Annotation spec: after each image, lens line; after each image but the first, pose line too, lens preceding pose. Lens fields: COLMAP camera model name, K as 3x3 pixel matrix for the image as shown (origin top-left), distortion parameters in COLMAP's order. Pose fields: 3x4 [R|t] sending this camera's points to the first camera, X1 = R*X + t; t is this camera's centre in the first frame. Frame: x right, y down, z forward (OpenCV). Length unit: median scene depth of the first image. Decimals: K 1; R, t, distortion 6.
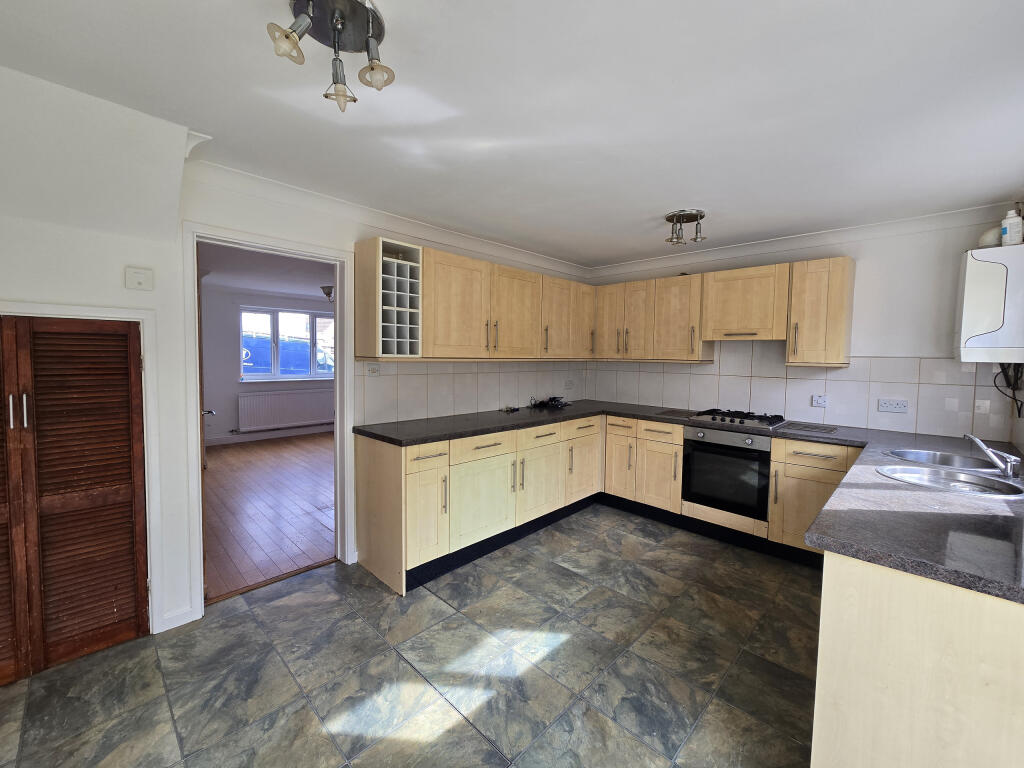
lens RADIAL K [[418.6, 0, 512.4], [0, 418.6, 378.8], [0, 0, 1]] dist [0.000947, -0.000829]
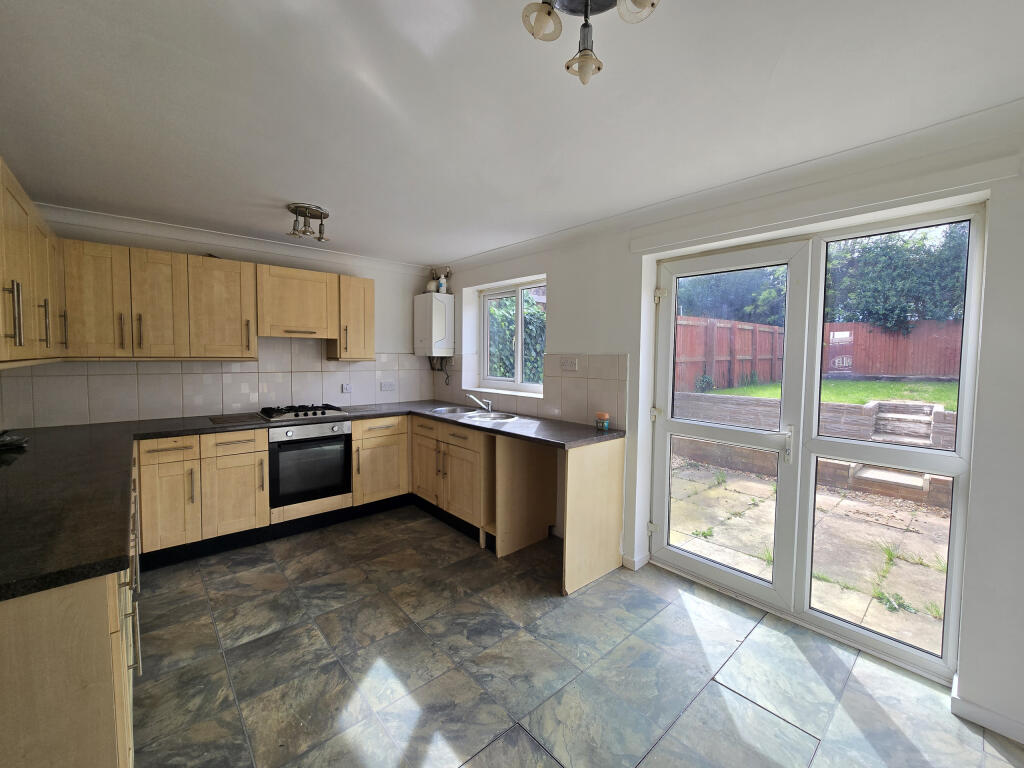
lens RADIAL K [[418.6, 0, 512.7], [0, 418.6, 378.3], [0, 0, 1]] dist [0.000947, -0.000829]
pose [[0.069515, -0.068064, 0.995256, -0.562155], [0.048377, 0.996726, 0.064785, -0.039217], [-0.996407, 0.043644, 0.072581, 0.474643]]
